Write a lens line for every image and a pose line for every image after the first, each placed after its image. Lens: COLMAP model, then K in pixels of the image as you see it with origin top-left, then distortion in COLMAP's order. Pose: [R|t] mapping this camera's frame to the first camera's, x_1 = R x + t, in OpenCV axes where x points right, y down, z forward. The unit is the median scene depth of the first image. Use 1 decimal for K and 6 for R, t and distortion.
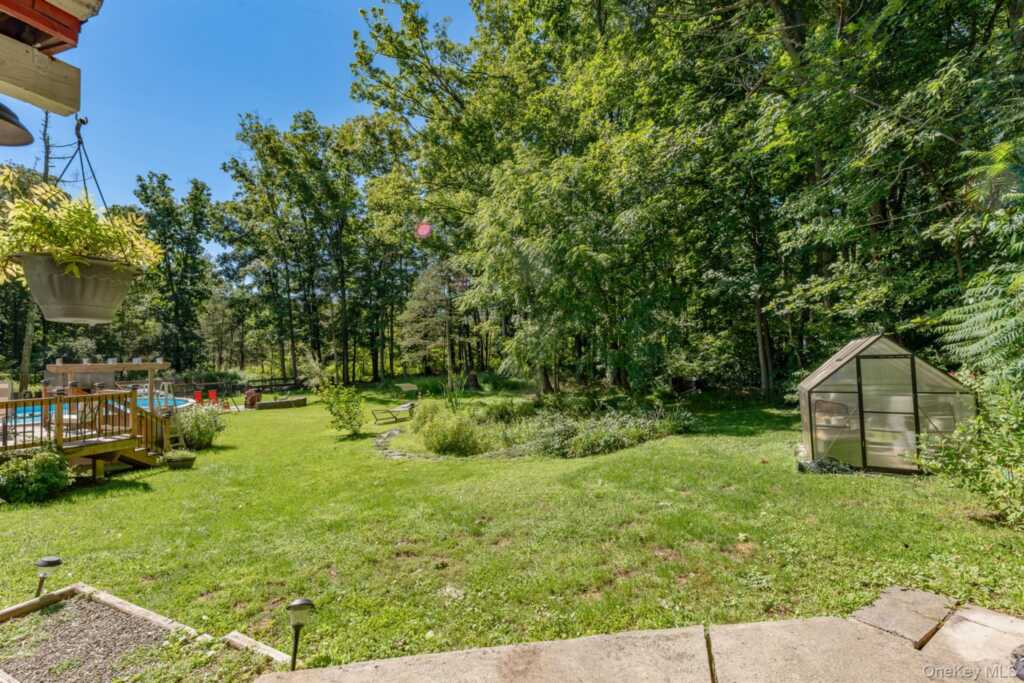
lens RADIAL K [[446.3, 0, 509.3], [0, 446.3, 347.6], [0, 0, 1]] dist [0.000546, -0.000096]
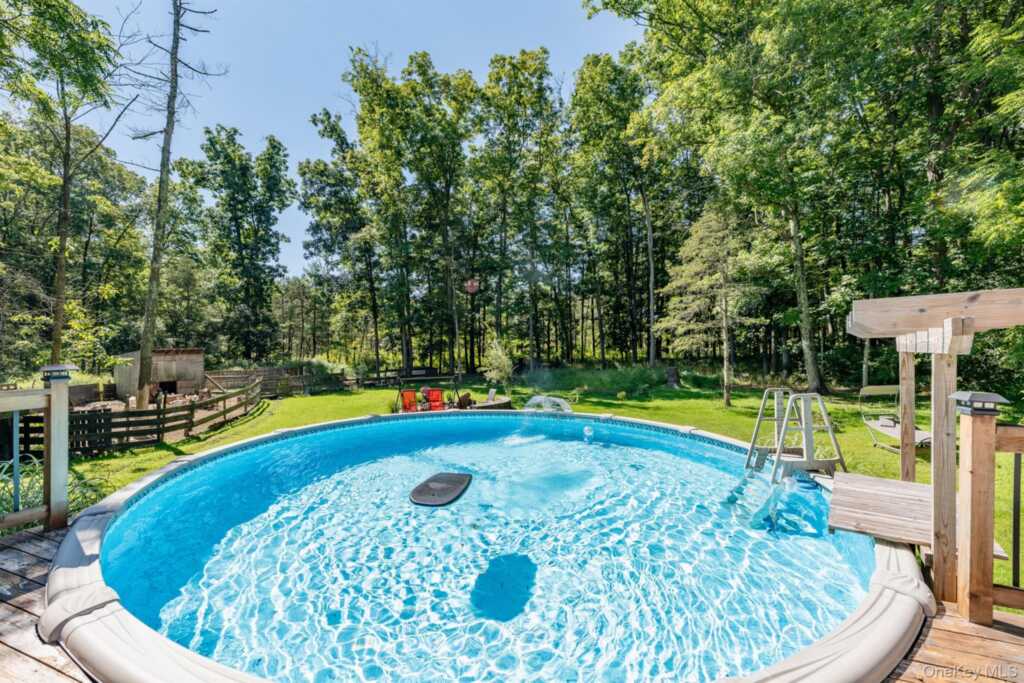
lens RADIAL K [[411.1, 0, 511.1], [0, 411.1, 345.6], [0, 0, 1]] dist [0.004311, -0.001066]
pose [[0.998582, 0.014297, 0.051285, -0.289466], [-0.014838, 0.999838, 0.010180, 0.009970], [-0.051131, -0.010926, 0.998632, 0.190671]]
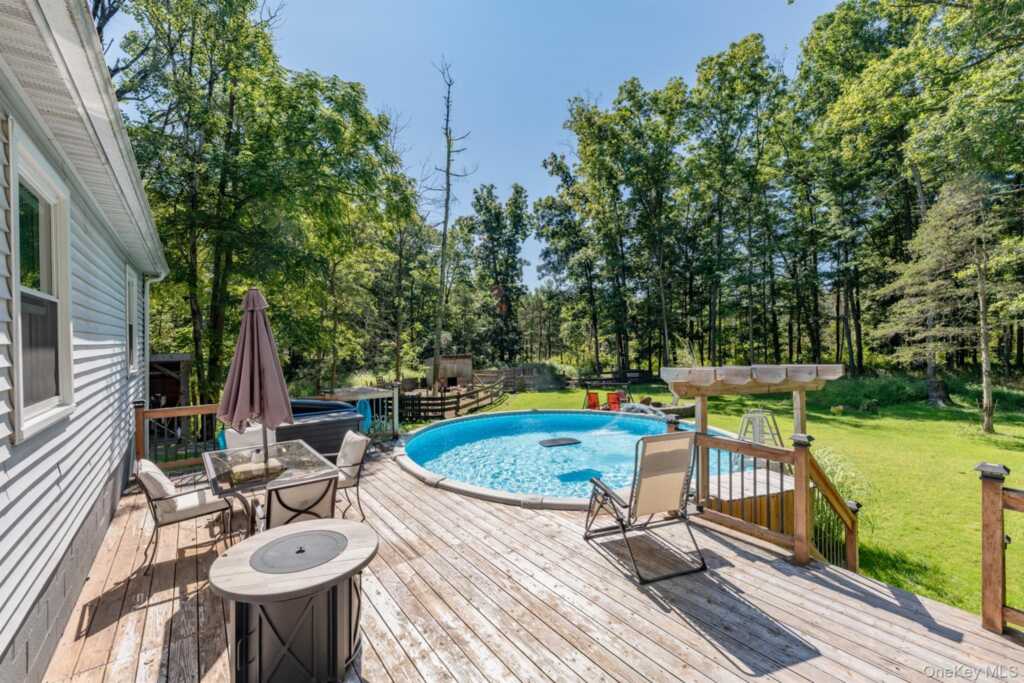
lens RADIAL K [[411.1, 0, 514.0], [0, 411.1, 344.4], [0, 0, 1]] dist [0.004311, -0.001066]
pose [[0.871889, 0.002593, -0.489697, -0.227556], [0.004736, 0.999895, 0.013728, -0.002965], [0.489681, -0.014288, 0.871785, 0.131161]]
